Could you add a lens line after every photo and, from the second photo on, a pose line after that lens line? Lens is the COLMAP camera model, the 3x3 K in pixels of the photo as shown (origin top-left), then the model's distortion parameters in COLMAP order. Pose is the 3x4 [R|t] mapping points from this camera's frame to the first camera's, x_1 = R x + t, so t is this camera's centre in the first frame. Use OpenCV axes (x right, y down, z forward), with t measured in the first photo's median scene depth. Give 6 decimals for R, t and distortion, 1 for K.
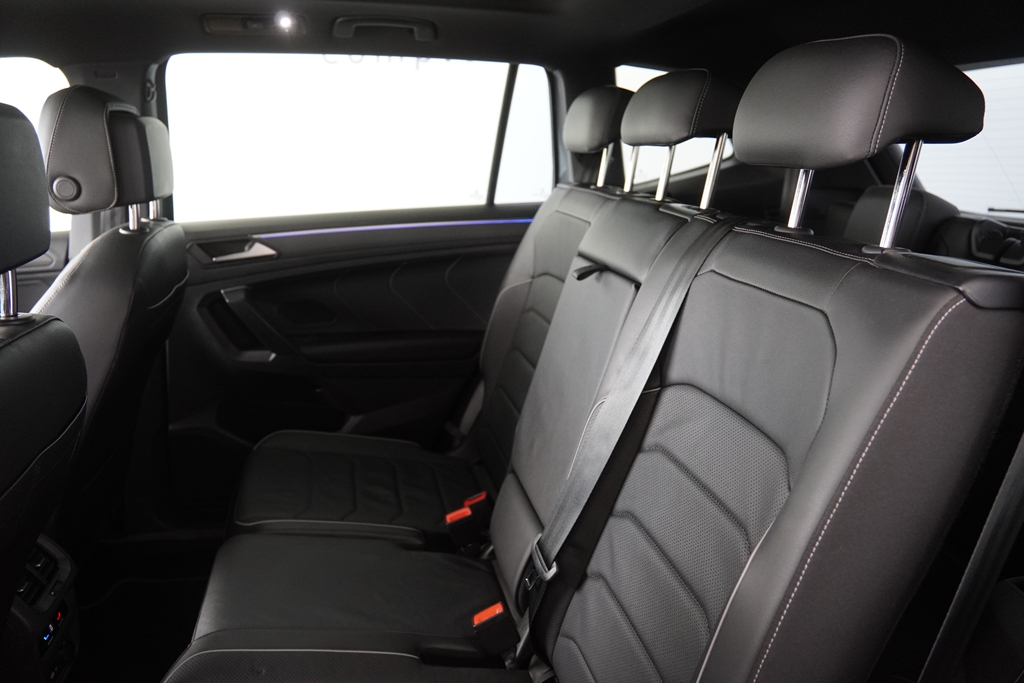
lens RADIAL K [[779.1, 0, 514.6], [0, 779.1, 340.3], [0, 0, 1]] dist [-0.127309, 0.095456]
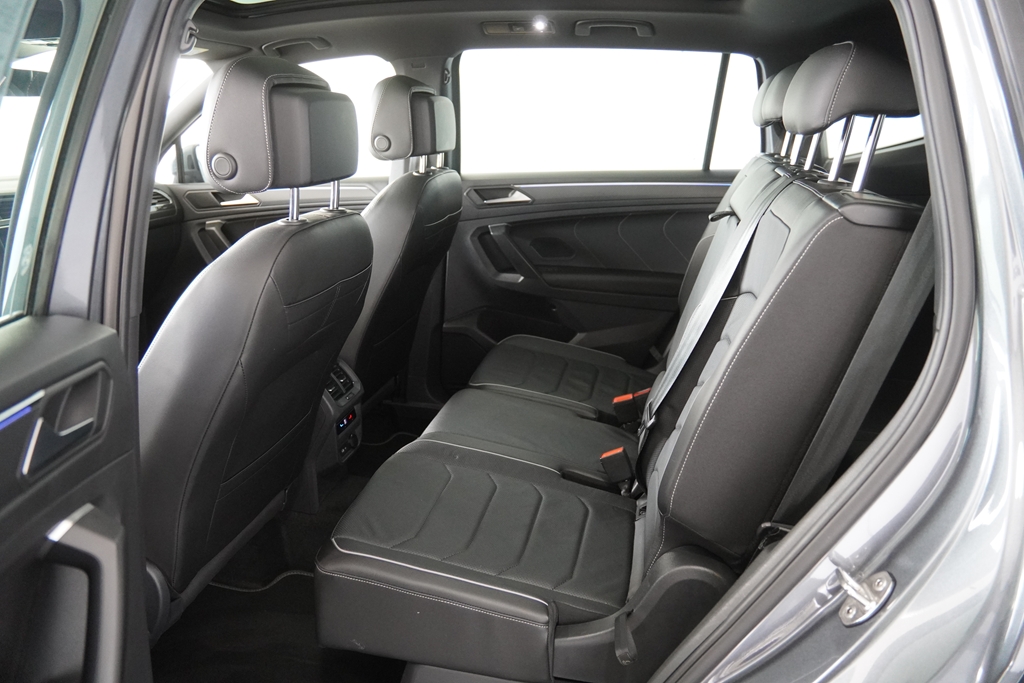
lens RADIAL K [[779.1, 0, 518.8], [0, 779.1, 342.3], [0, 0, 1]] dist [-0.127309, 0.095456]
pose [[0.919093, 0.110804, -0.378140, 0.230071], [-0.098143, 0.993778, 0.052658, 0.070135], [0.381622, -0.011286, 0.924249, -0.267846]]
